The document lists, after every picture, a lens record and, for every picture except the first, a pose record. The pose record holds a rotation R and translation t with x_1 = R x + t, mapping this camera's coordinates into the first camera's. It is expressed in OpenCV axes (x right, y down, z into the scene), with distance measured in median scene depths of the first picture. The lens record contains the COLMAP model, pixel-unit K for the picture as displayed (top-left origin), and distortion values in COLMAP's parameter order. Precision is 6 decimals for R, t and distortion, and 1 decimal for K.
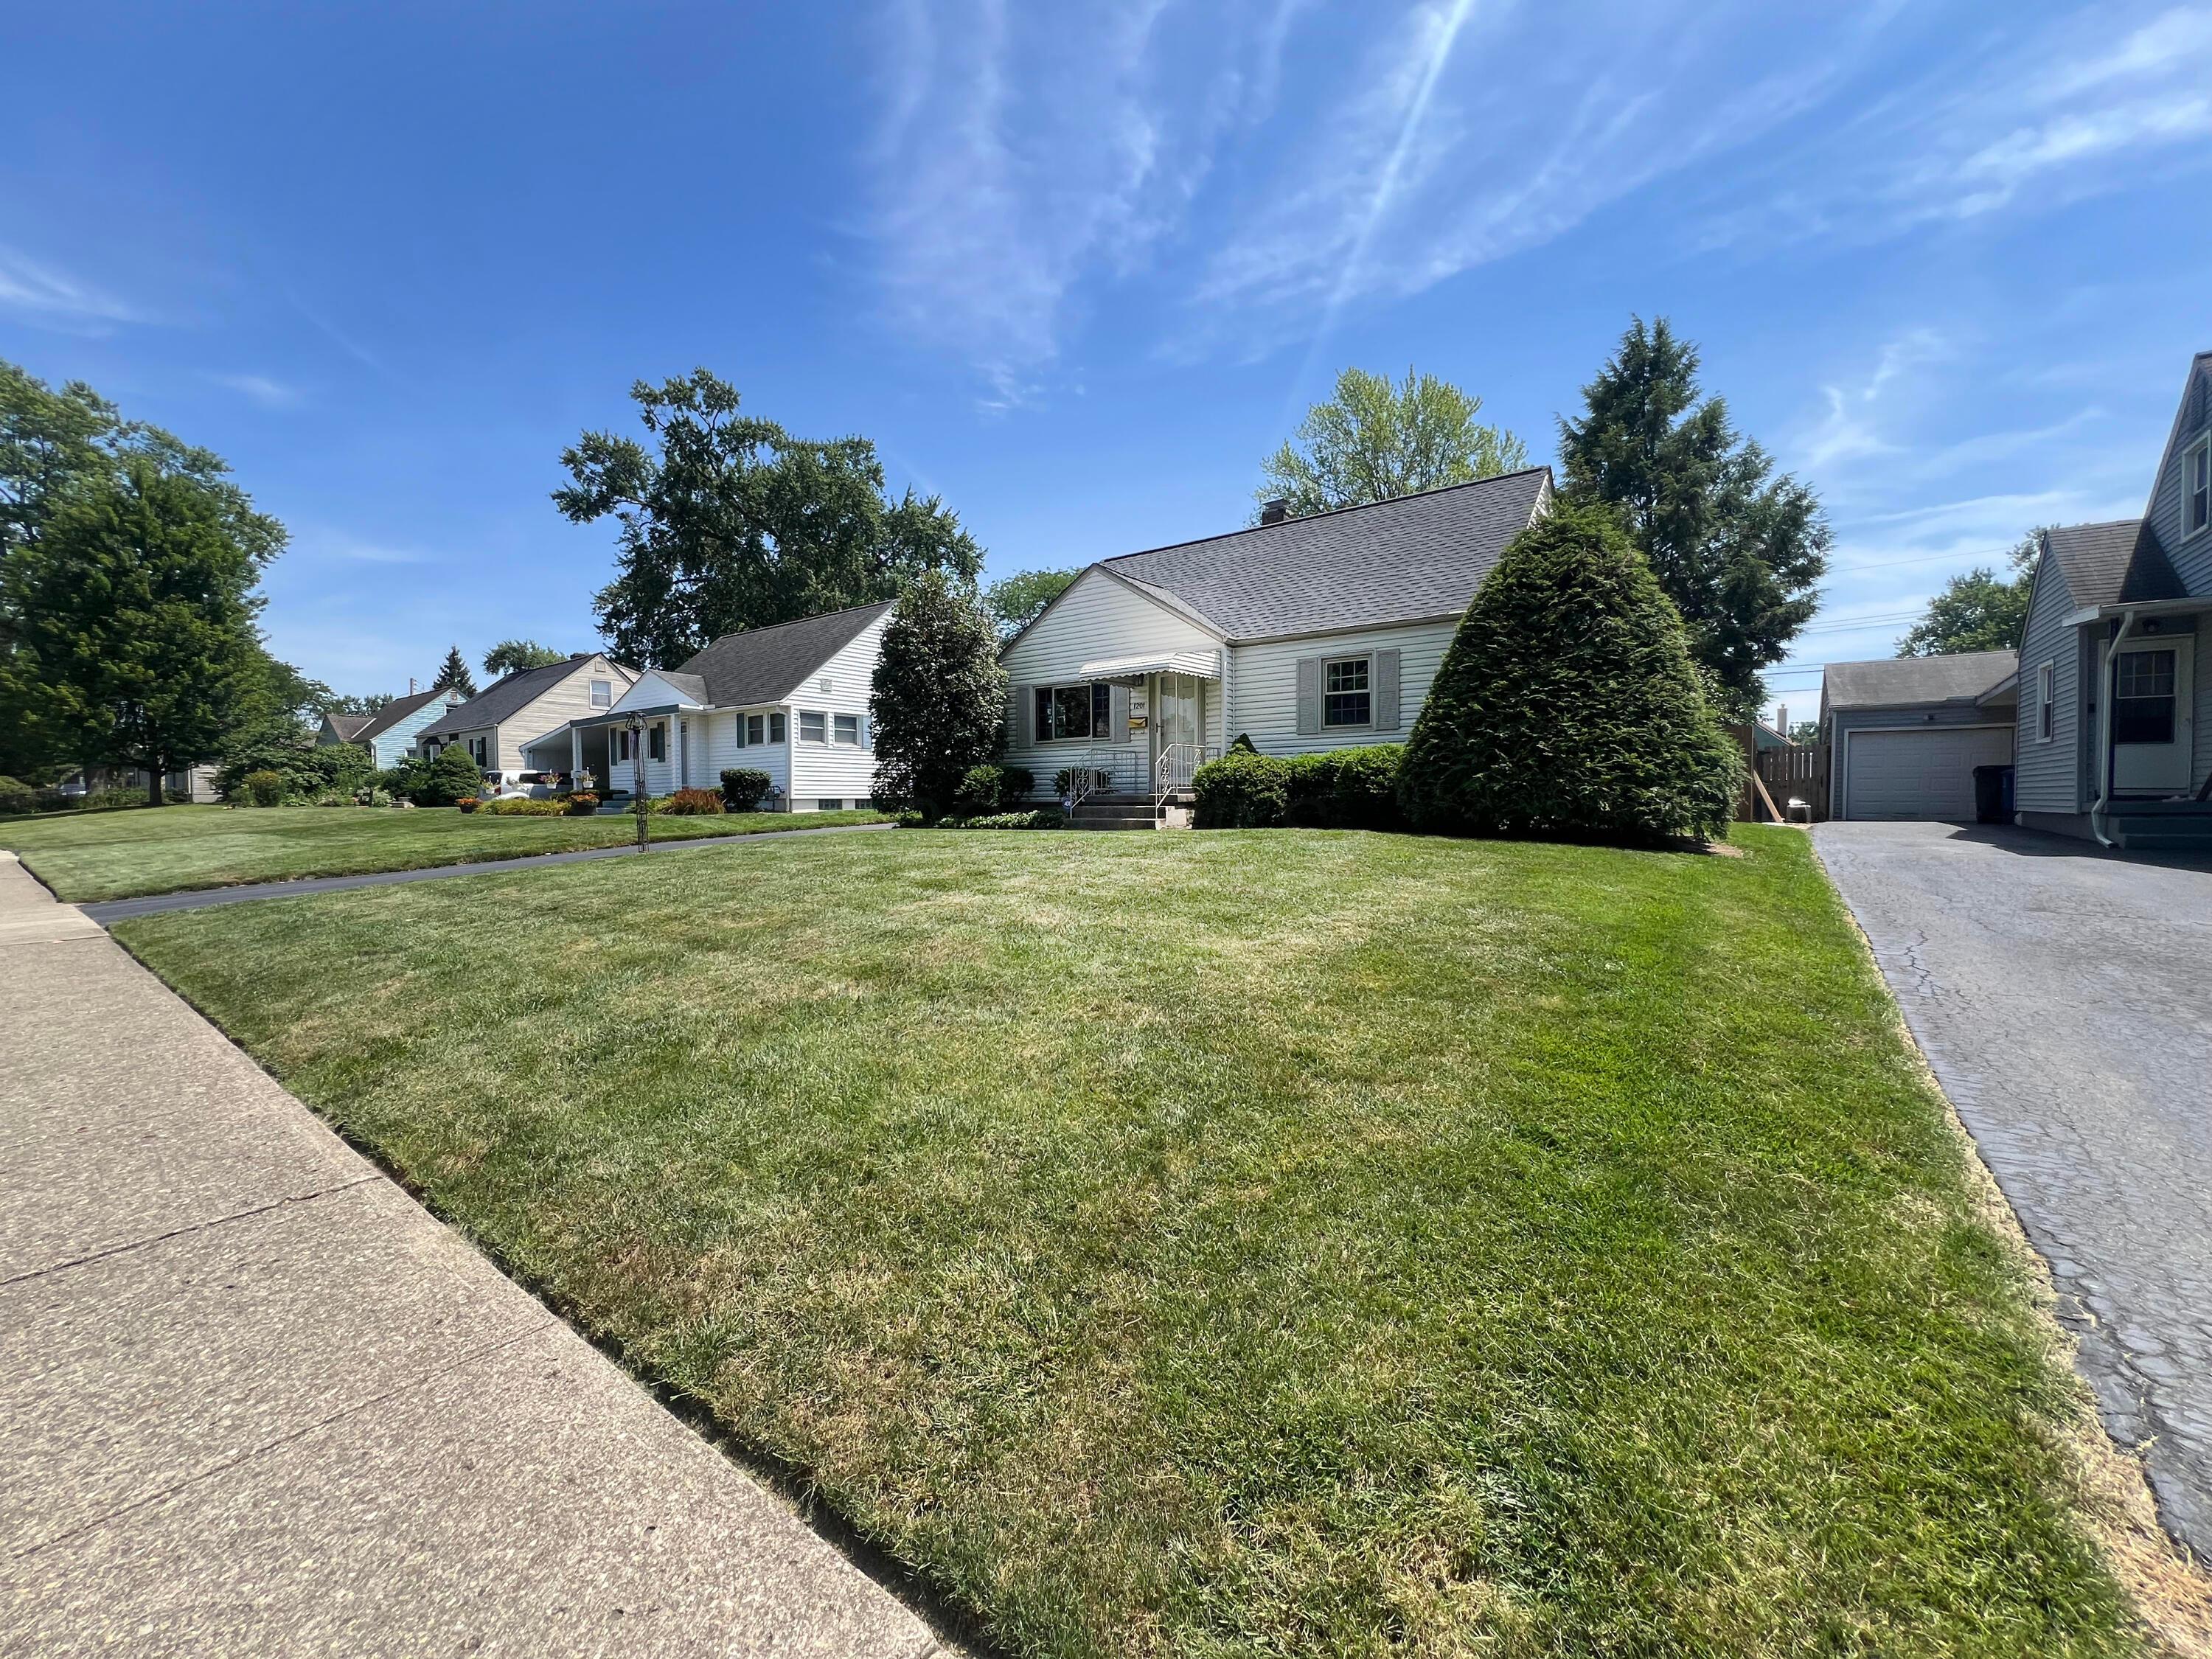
lens RADIAL K [[881.1, 0, 1106.0], [0, 881.1, 829.5], [0, 0, 1]] dist [-0.000334, -0.000048]
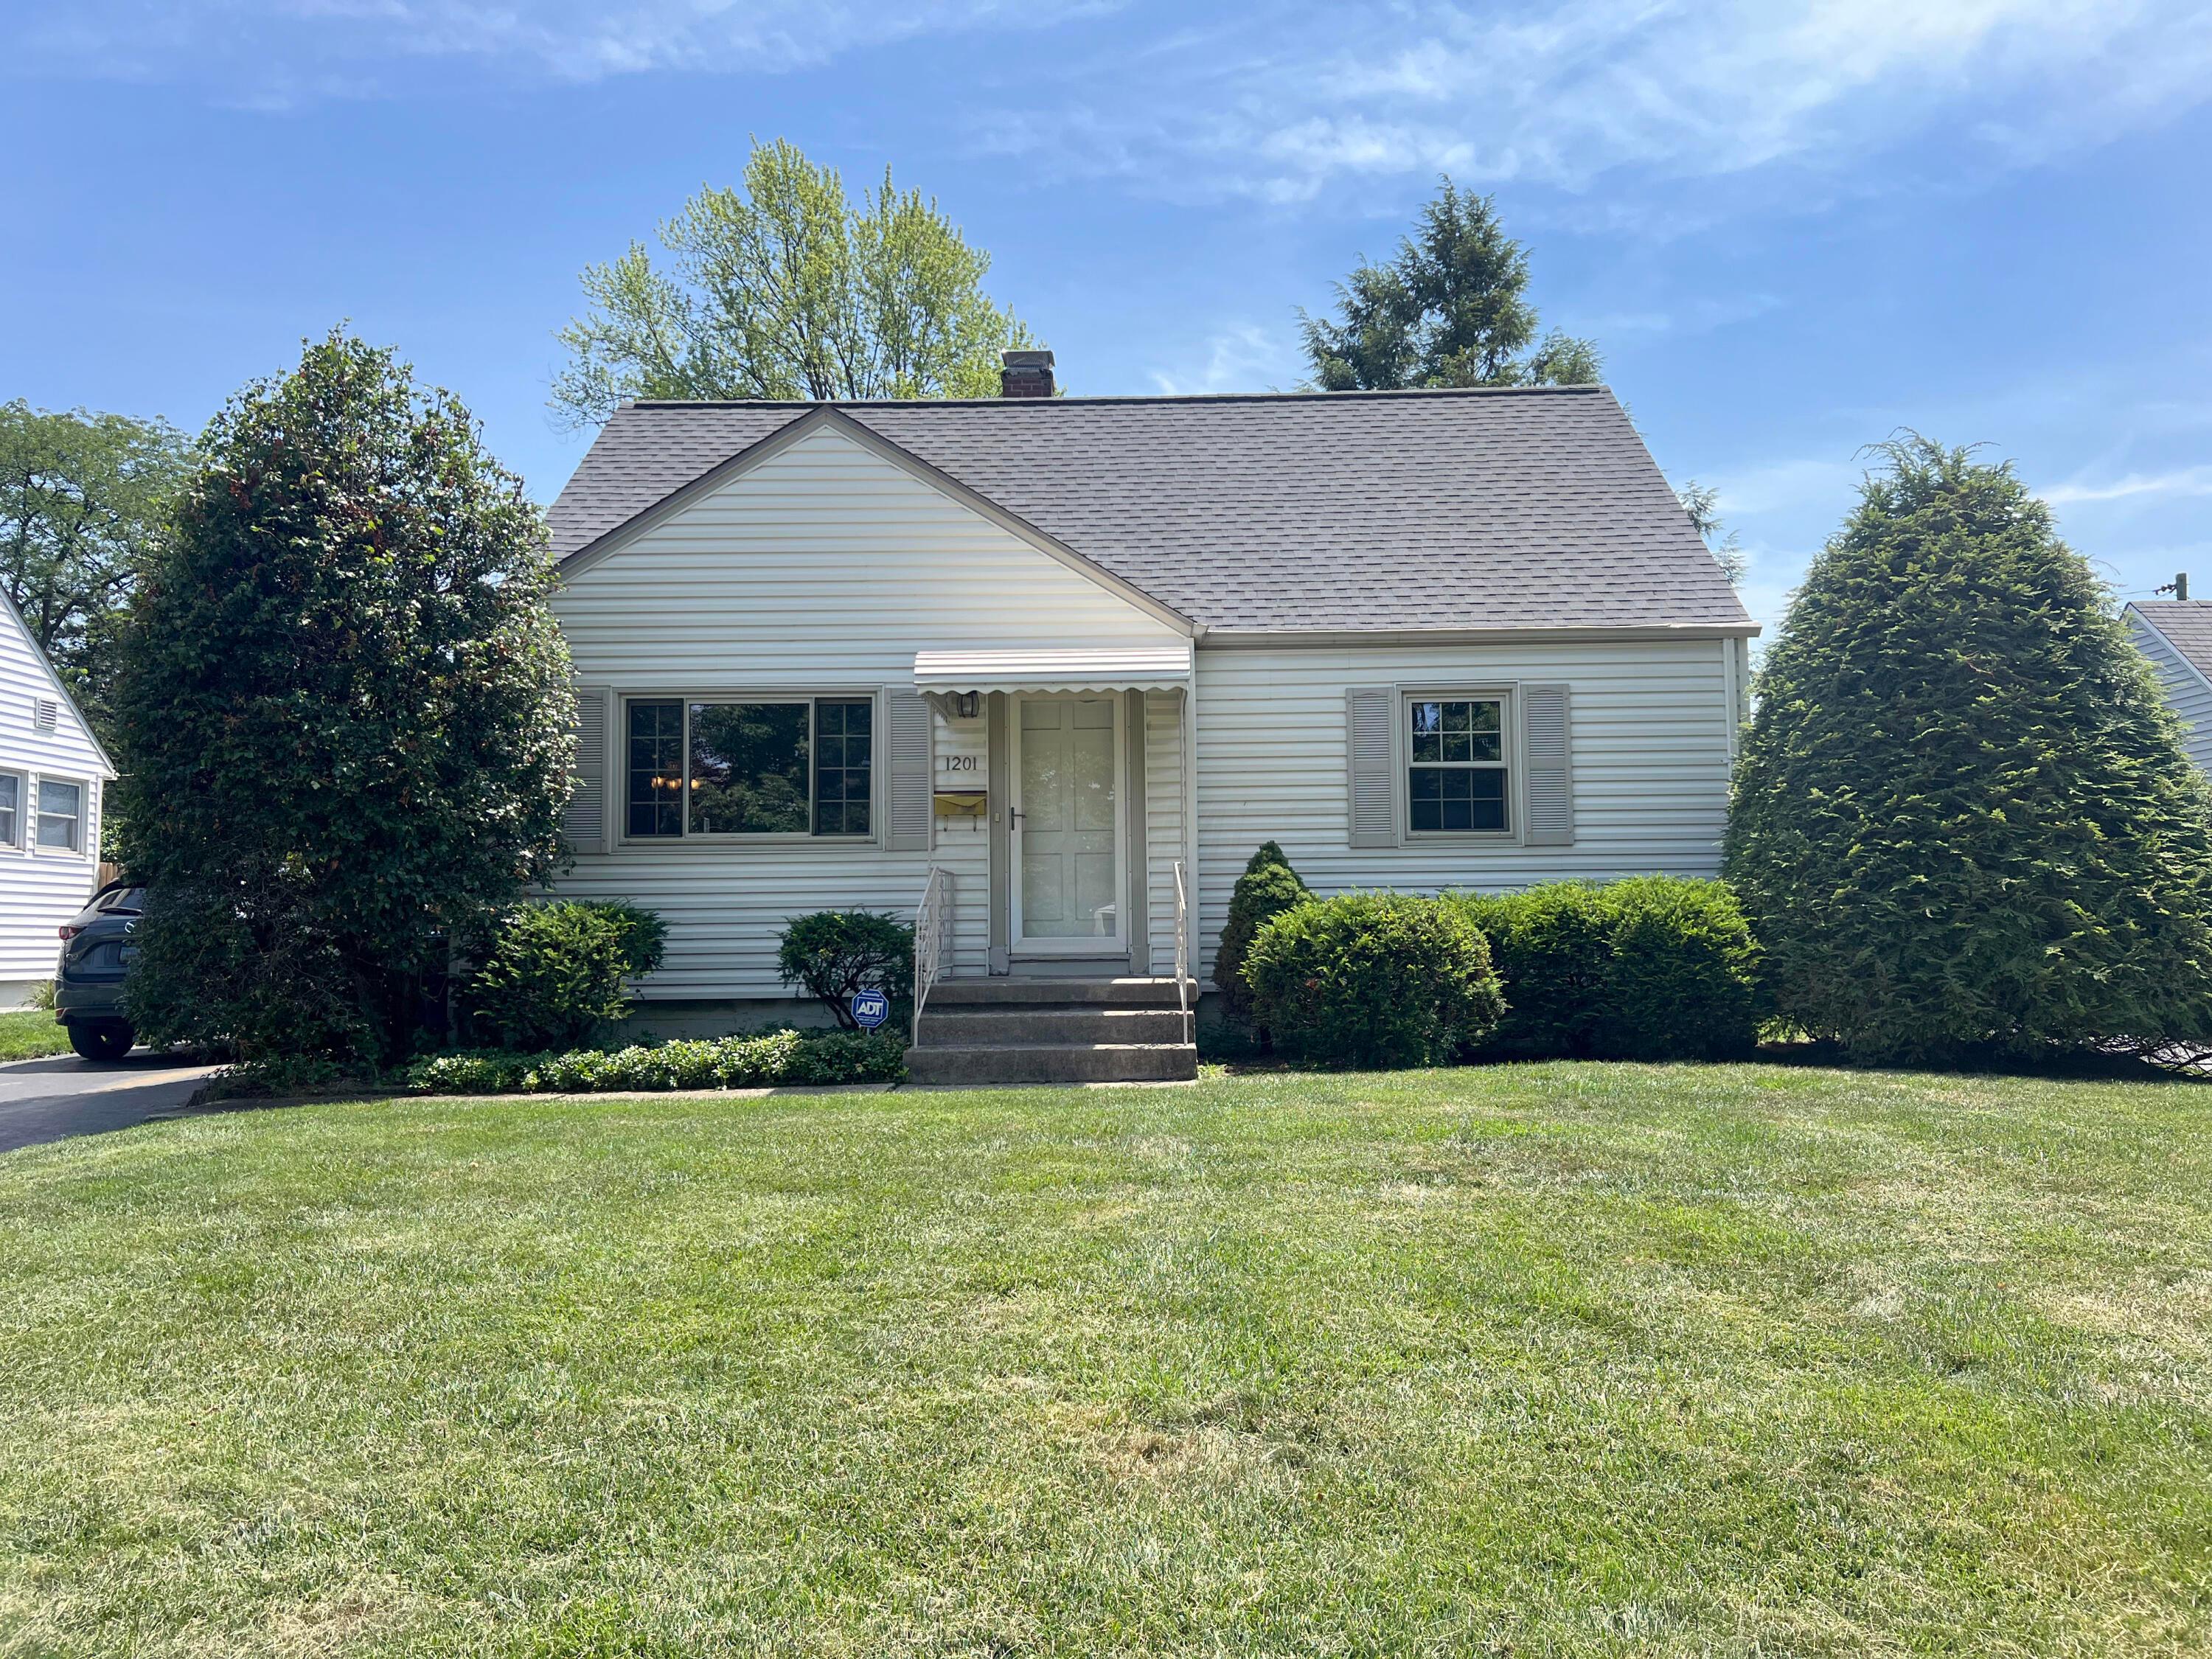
lens RADIAL K [[1659.7, 0, 1106.0], [0, 1659.7, 829.5], [0, 0, 1]] dist [0.006889, 0.001257]
pose [[0.812583, 0.037270, 0.581653, -0.376737], [0.025842, 0.994668, -0.099835, -0.032841], [-0.582273, 0.096155, 0.807287, 0.359003]]
